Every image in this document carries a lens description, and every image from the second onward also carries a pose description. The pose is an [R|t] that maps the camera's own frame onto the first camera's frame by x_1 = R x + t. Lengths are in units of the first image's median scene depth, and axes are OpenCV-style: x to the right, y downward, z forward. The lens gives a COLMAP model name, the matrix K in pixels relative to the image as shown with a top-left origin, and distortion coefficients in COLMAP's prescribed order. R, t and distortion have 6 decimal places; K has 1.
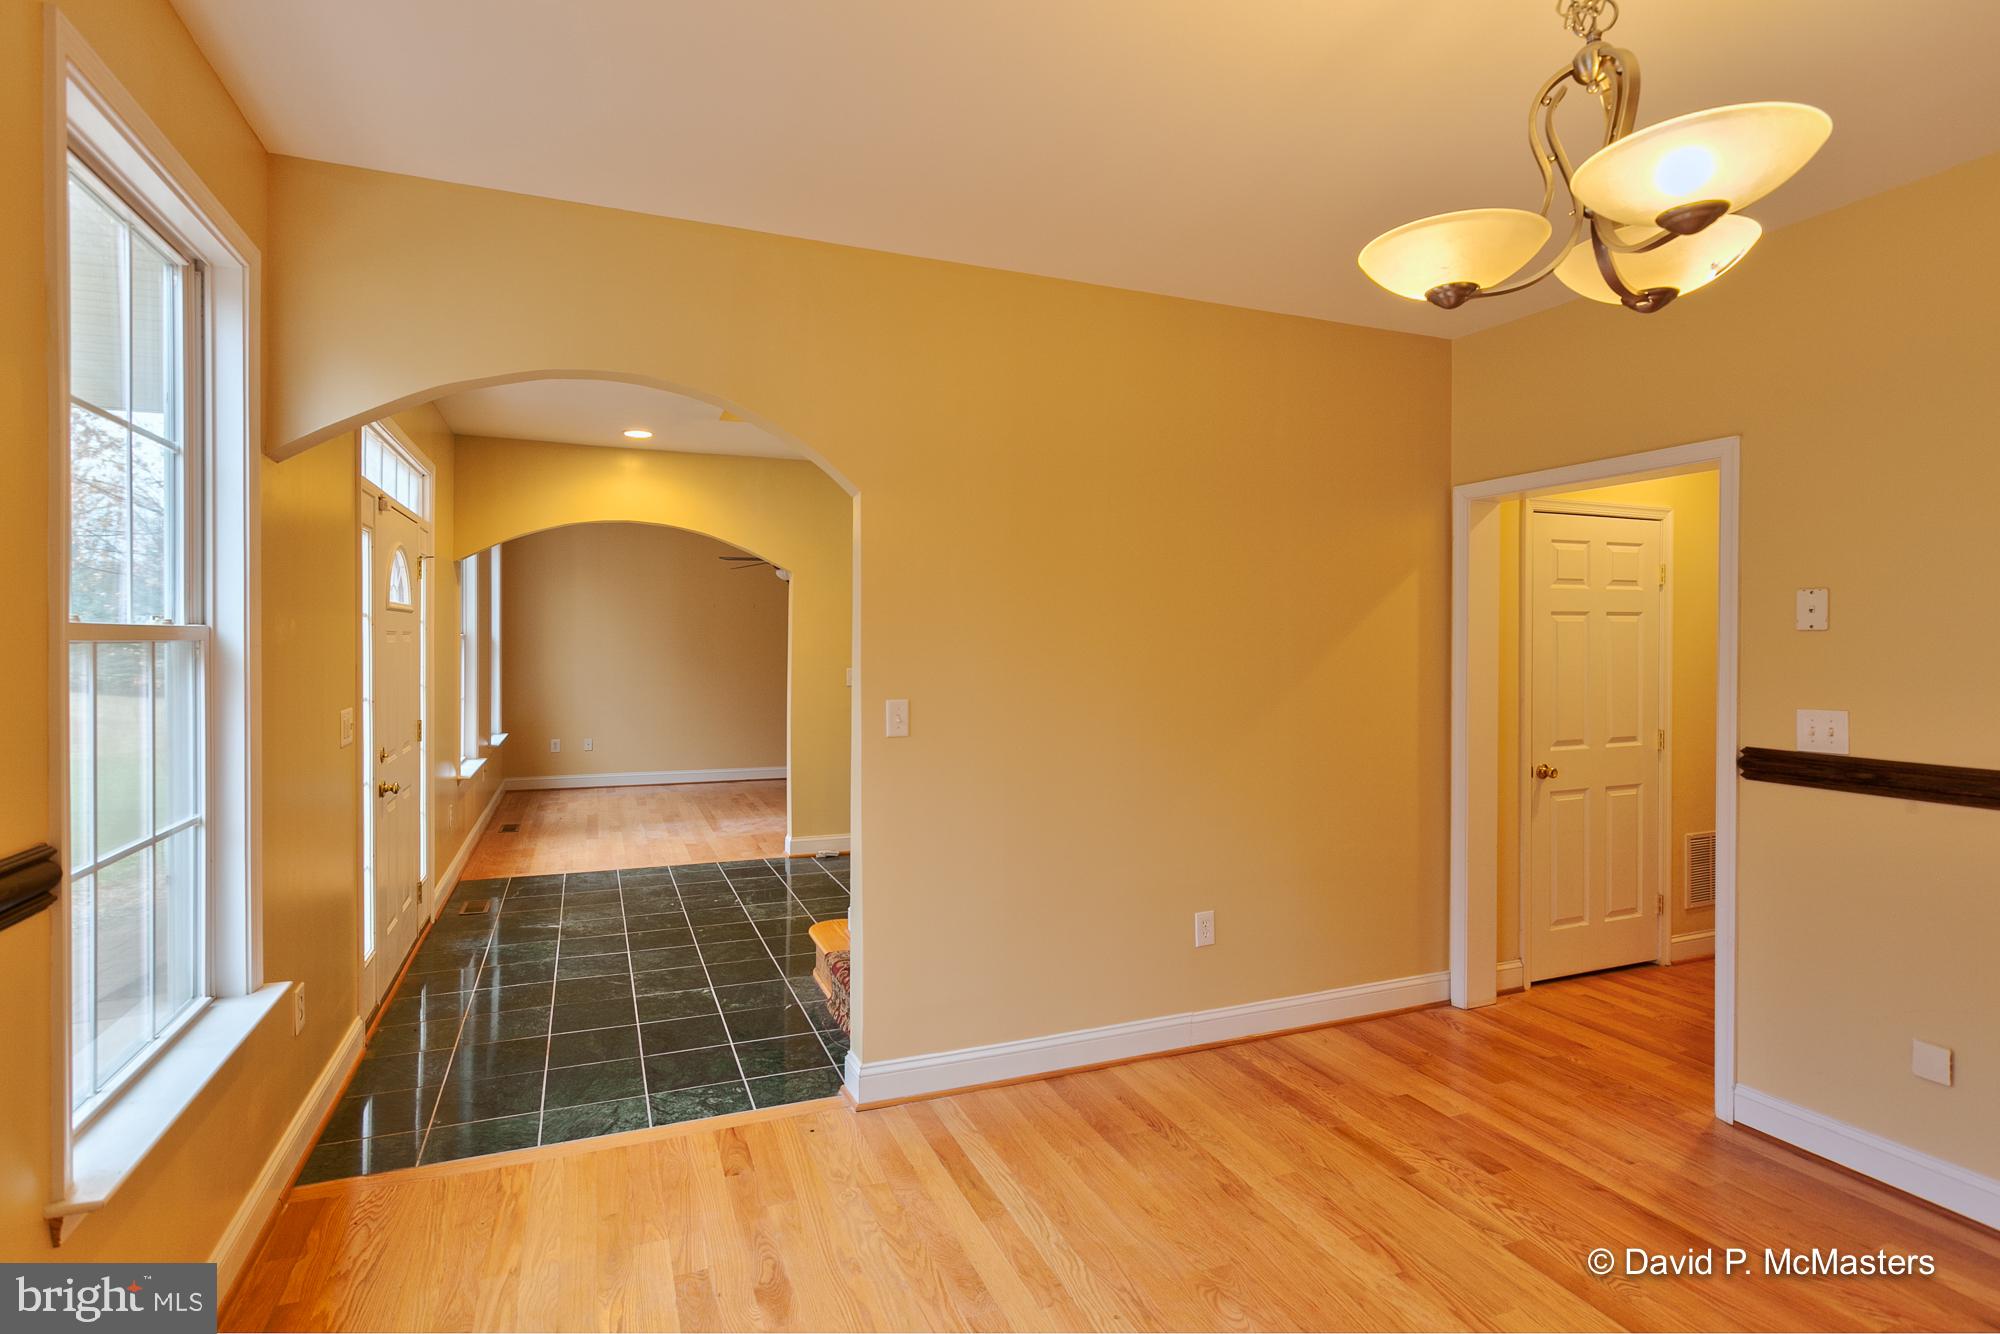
lens RADIAL K [[982.7, 0, 995.3], [0, 982.7, 654.4], [0, 0, 1]] dist [-0.004205, -0.000567]
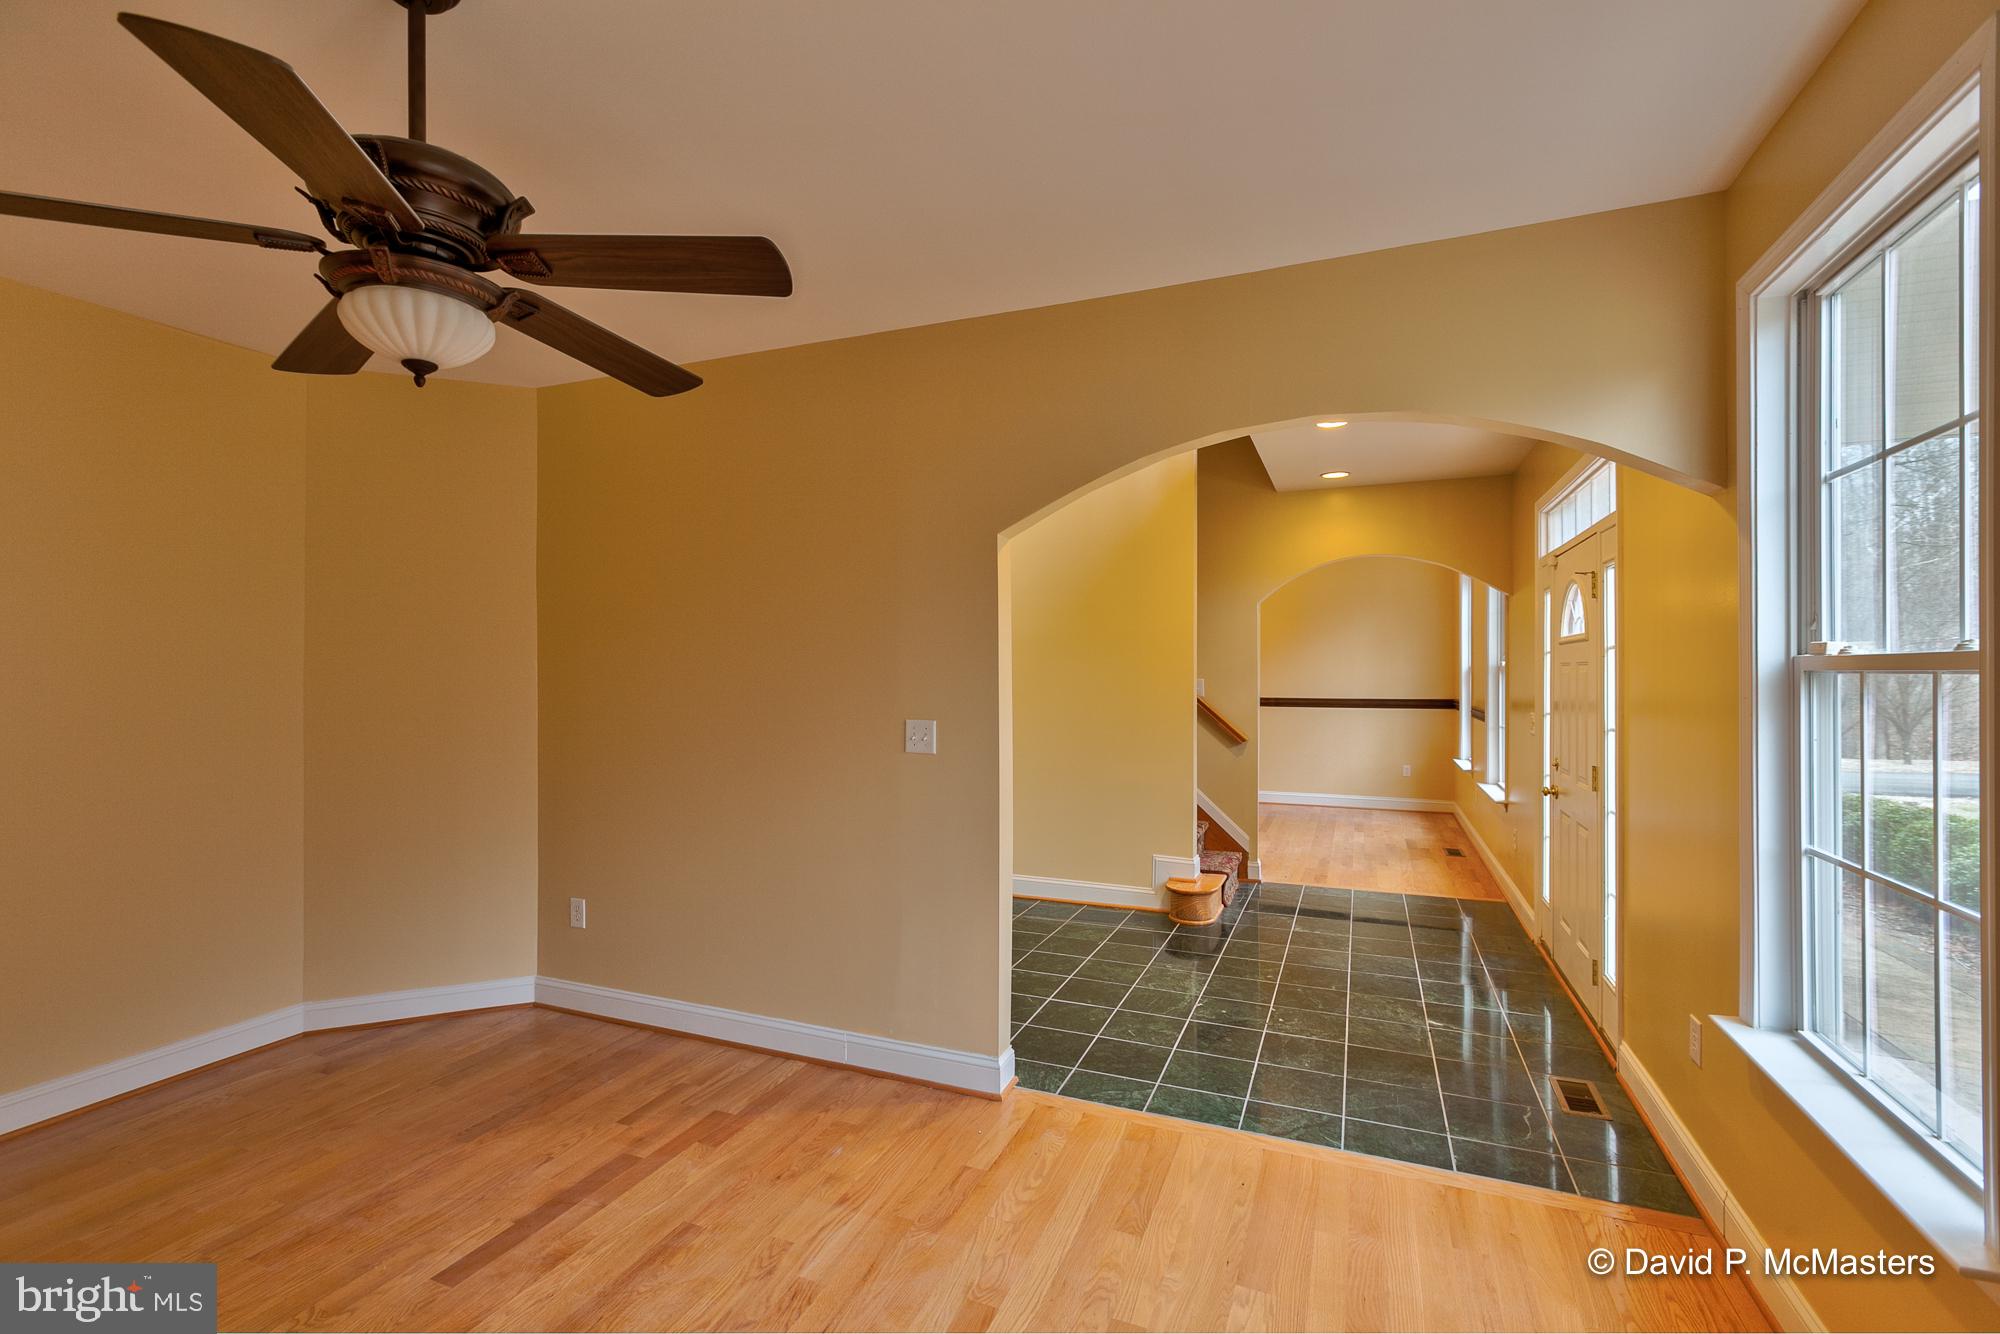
lens RADIAL K [[886.6, 0, 995.5], [0, 886.6, 667.8], [0, 0, 1]] dist [0.001793, -0.000812]
pose [[-0.709858, -0.000578, 0.704345, -0.836343], [0.006581, 0.999951, 0.007453, -0.028952], [-0.704314, 0.009925, -0.709819, 2.096968]]
